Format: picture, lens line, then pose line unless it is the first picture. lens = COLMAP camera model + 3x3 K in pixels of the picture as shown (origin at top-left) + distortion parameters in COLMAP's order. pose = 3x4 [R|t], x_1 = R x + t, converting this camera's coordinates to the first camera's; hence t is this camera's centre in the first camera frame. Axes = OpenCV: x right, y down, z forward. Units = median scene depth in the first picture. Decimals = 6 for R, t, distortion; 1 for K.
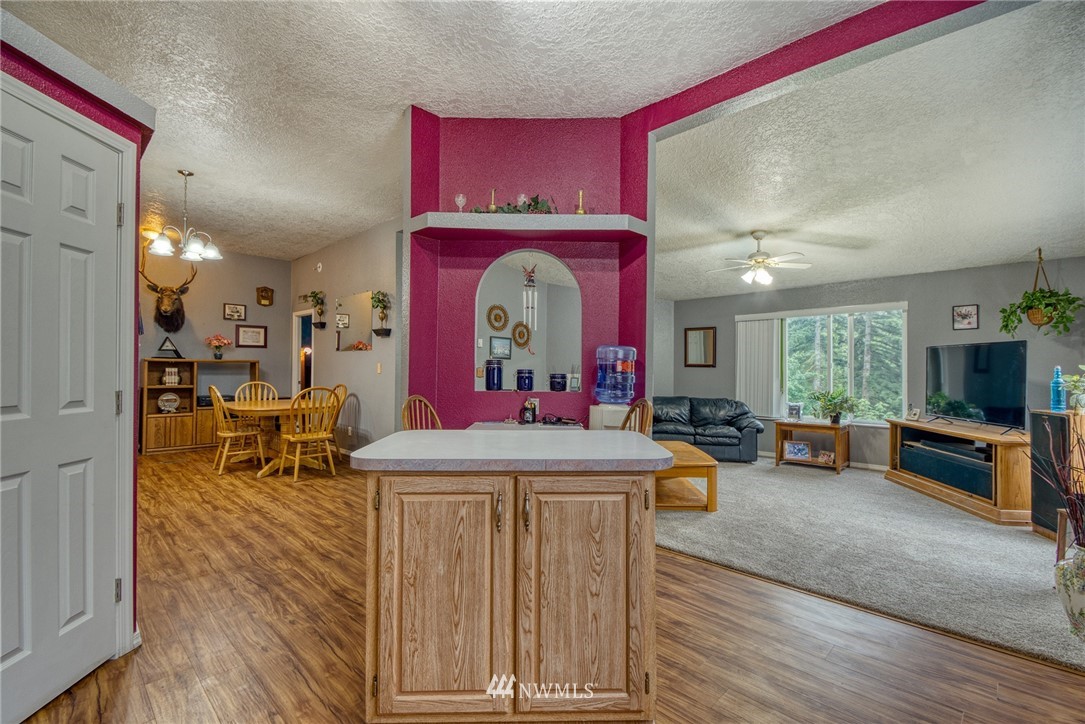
lens RADIAL K [[486.1, 0, 544.8], [0, 486.1, 365.7], [0, 0, 1]] dist [0.004085, -0.005078]
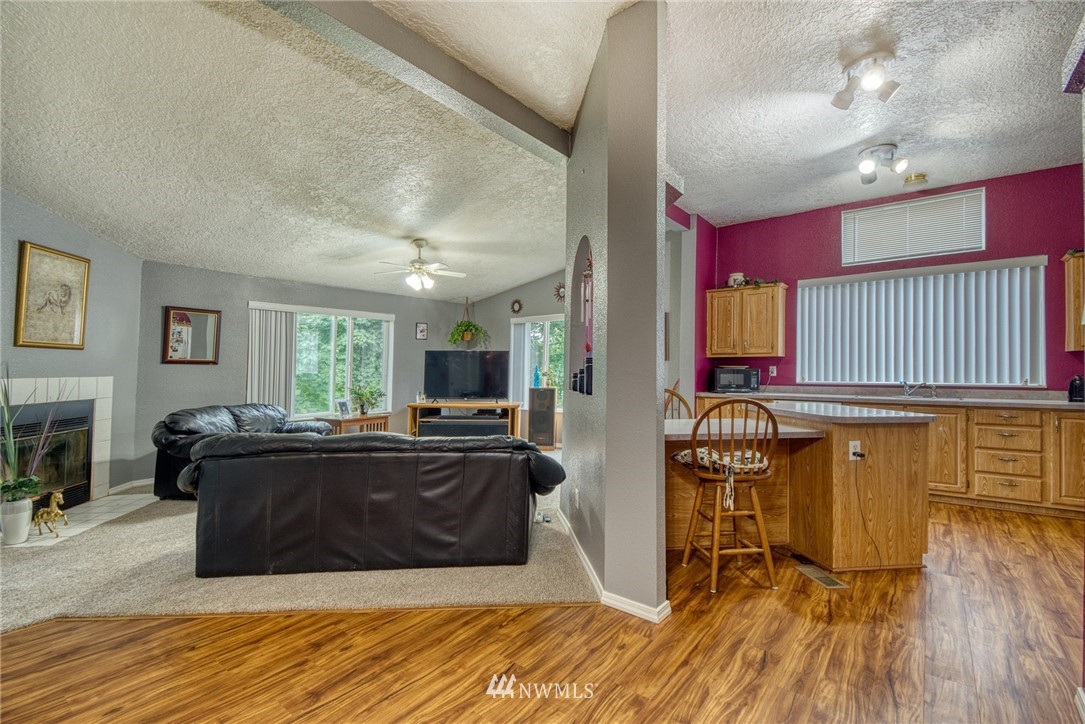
lens RADIAL K [[486.1, 0, 527.0], [0, 486.1, 376.6], [0, 0, 1]] dist [0.004085, -0.005078]
pose [[-0.091717, -0.026318, 0.995437, -1.076220], [-0.010658, 0.999619, 0.025447, -0.006698], [-0.995728, -0.008275, -0.091963, 1.397924]]
